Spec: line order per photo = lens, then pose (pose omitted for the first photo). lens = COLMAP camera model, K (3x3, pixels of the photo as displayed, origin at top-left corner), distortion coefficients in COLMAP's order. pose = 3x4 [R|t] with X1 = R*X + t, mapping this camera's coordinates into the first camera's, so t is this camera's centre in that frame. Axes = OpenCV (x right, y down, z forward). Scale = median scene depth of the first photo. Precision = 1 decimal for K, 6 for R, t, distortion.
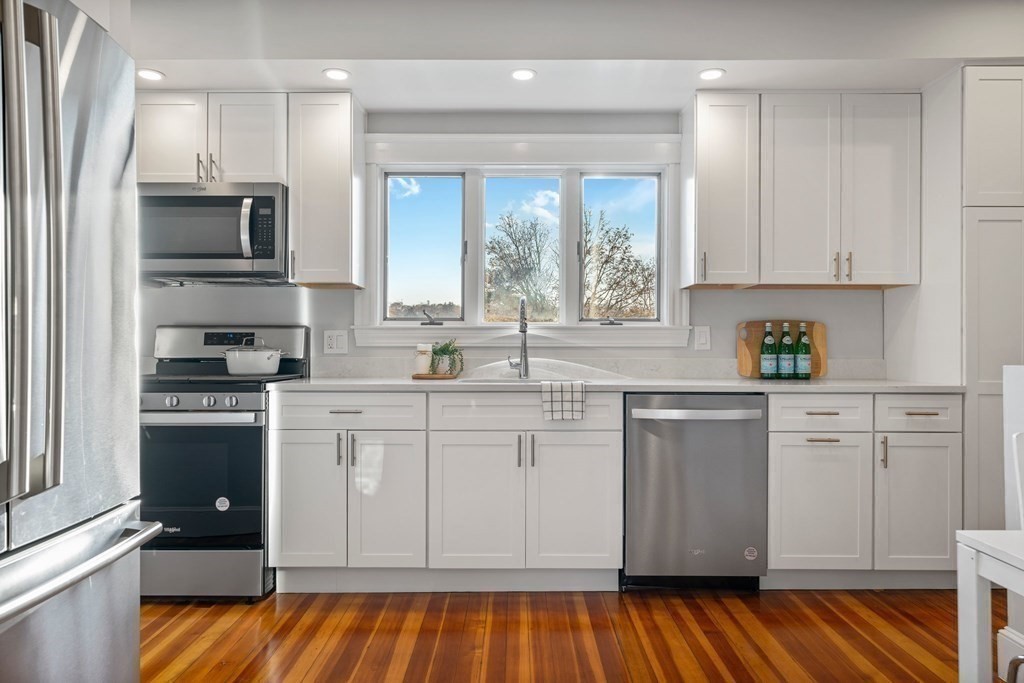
lens RADIAL K [[706.9, 0, 530.6], [0, 706.9, 350.2], [0, 0, 1]] dist [-0.004777, -0.002782]
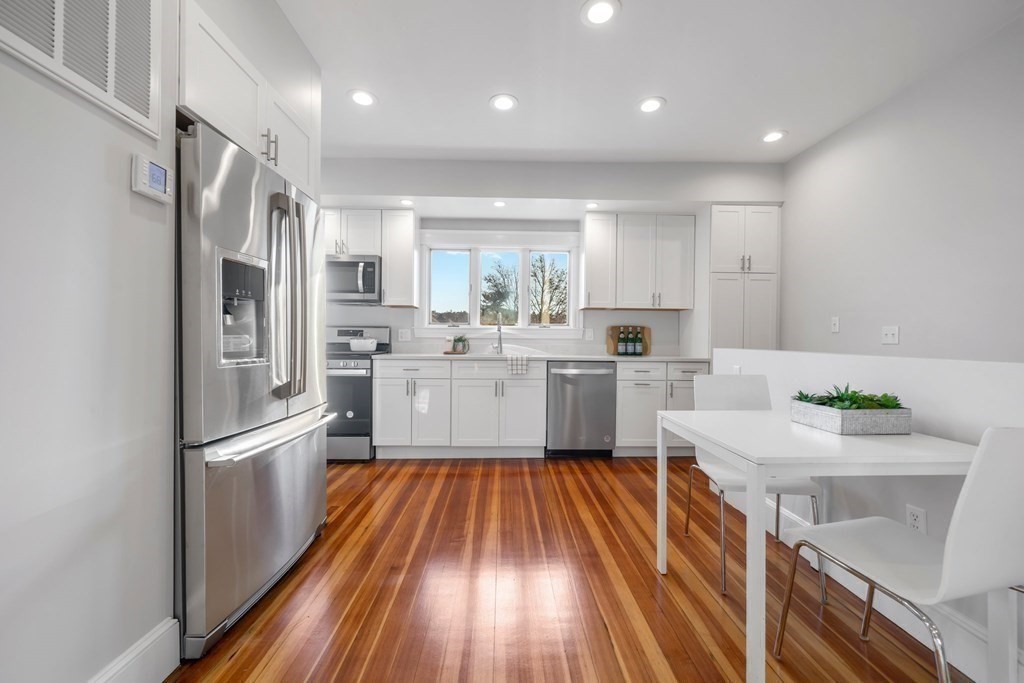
lens RADIAL K [[412.4, 0, 522.3], [0, 412.4, 343.7], [0, 0, 1]] dist [-0.010906, 0.000120]
pose [[0.999605, 0.007158, 0.027195, 0.025445], [-0.007406, 0.999932, 0.009022, -0.000355], [-0.027129, -0.009219, 0.999589, -0.186958]]
